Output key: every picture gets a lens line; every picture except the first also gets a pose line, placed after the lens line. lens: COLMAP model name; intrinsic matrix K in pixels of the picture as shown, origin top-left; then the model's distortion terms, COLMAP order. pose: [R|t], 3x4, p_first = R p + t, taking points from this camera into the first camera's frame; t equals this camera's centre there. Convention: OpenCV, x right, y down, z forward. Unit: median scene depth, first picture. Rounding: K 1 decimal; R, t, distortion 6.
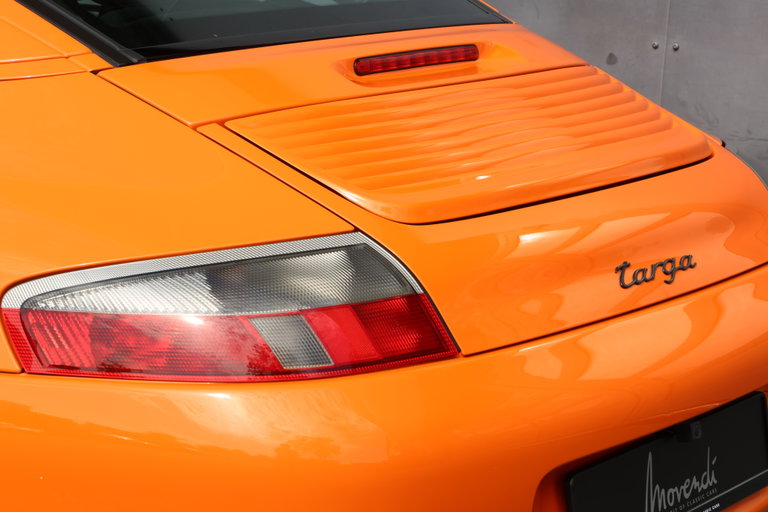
lens RADIAL K [[1968.9, 0, 384.0], [0, 1968.9, 256.0], [0, 0, 1]] dist [0.565216, -0.106702]
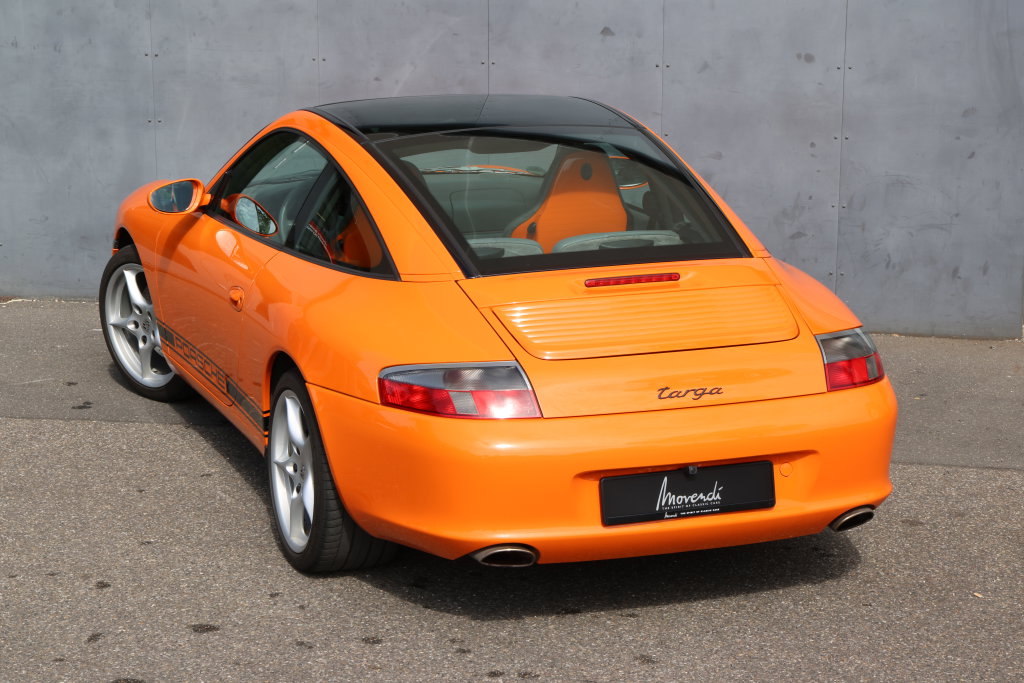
lens RADIAL K [[2497.3, 0, 512.0], [0, 2497.3, 341.5], [0, 0, 1]] dist [-0.010082, 0.006758]
pose [[0.844423, 0.084931, -0.528901, 1.353219], [-0.087974, 0.995932, 0.019472, -0.080403], [0.528403, 0.030087, 0.848460, -1.311820]]
